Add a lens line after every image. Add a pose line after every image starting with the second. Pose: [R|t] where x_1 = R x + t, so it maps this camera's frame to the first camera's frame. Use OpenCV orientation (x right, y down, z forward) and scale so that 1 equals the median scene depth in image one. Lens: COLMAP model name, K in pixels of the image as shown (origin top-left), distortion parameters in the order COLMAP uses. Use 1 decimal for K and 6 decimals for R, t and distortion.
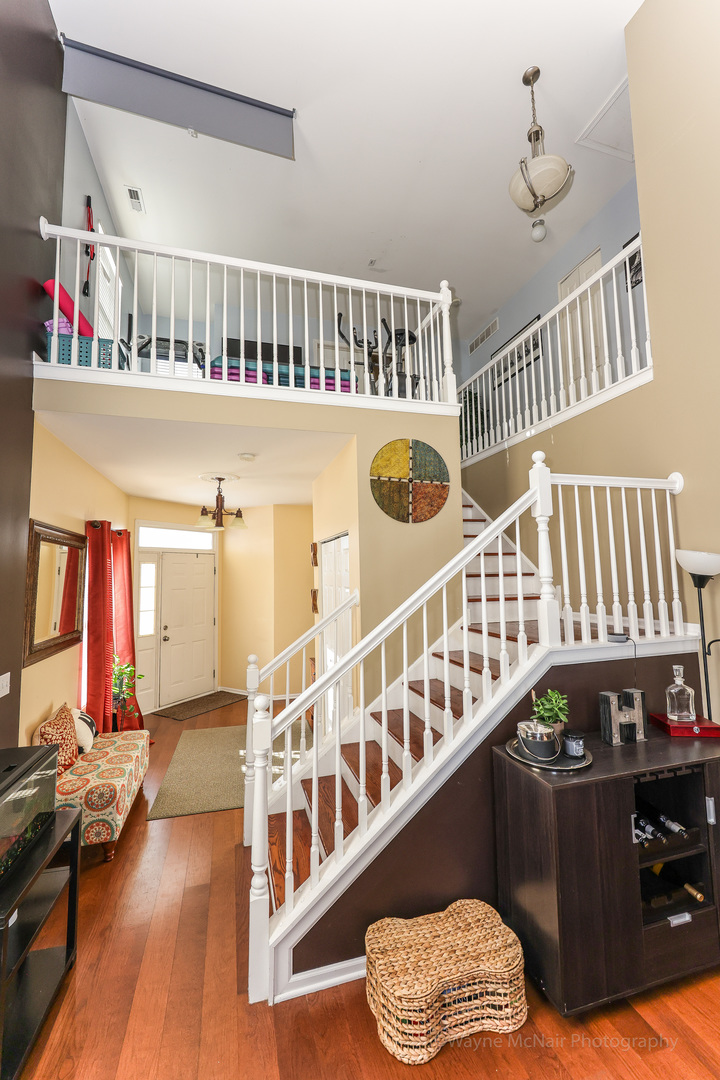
lens RADIAL K [[430.2, 0, 357.2], [0, 430.2, 539.0], [0, 0, 1]] dist [-0.012373, 0.000628]
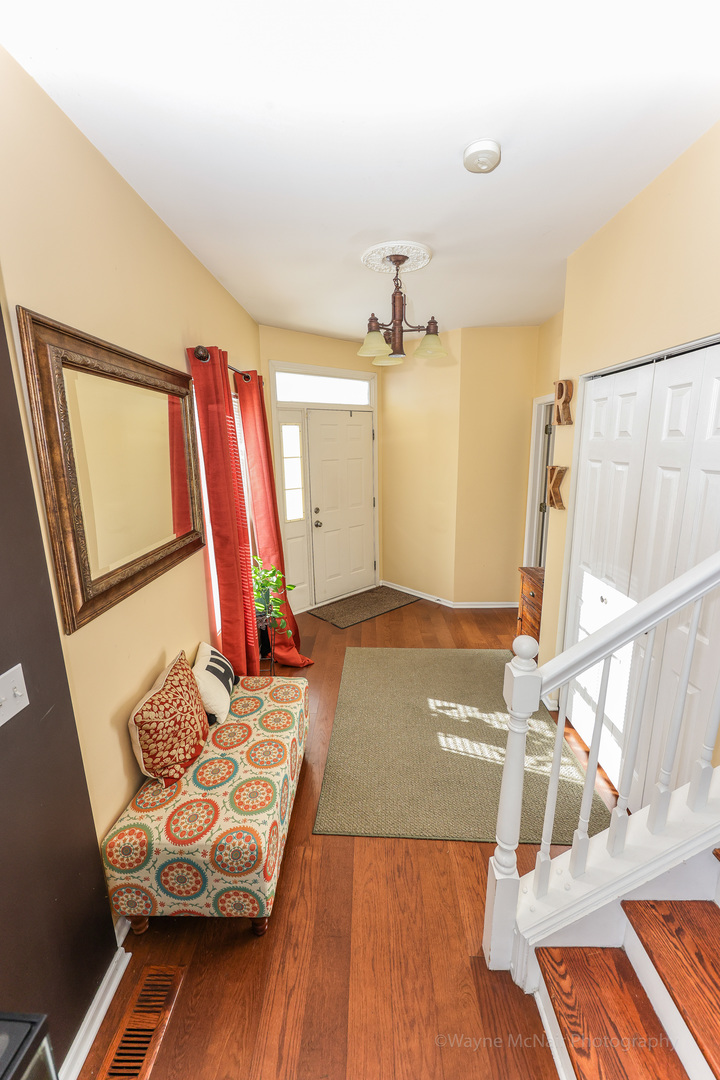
lens RADIAL K [[430.2, 0, 356.3], [0, 430.2, 541.7], [0, 0, 1]] dist [-0.012373, 0.000628]
pose [[0.951766, 0.068157, -0.299158, -0.209451], [0.027857, 0.951793, 0.305474, 0.036537], [0.305557, -0.299073, 0.903986, 0.443356]]
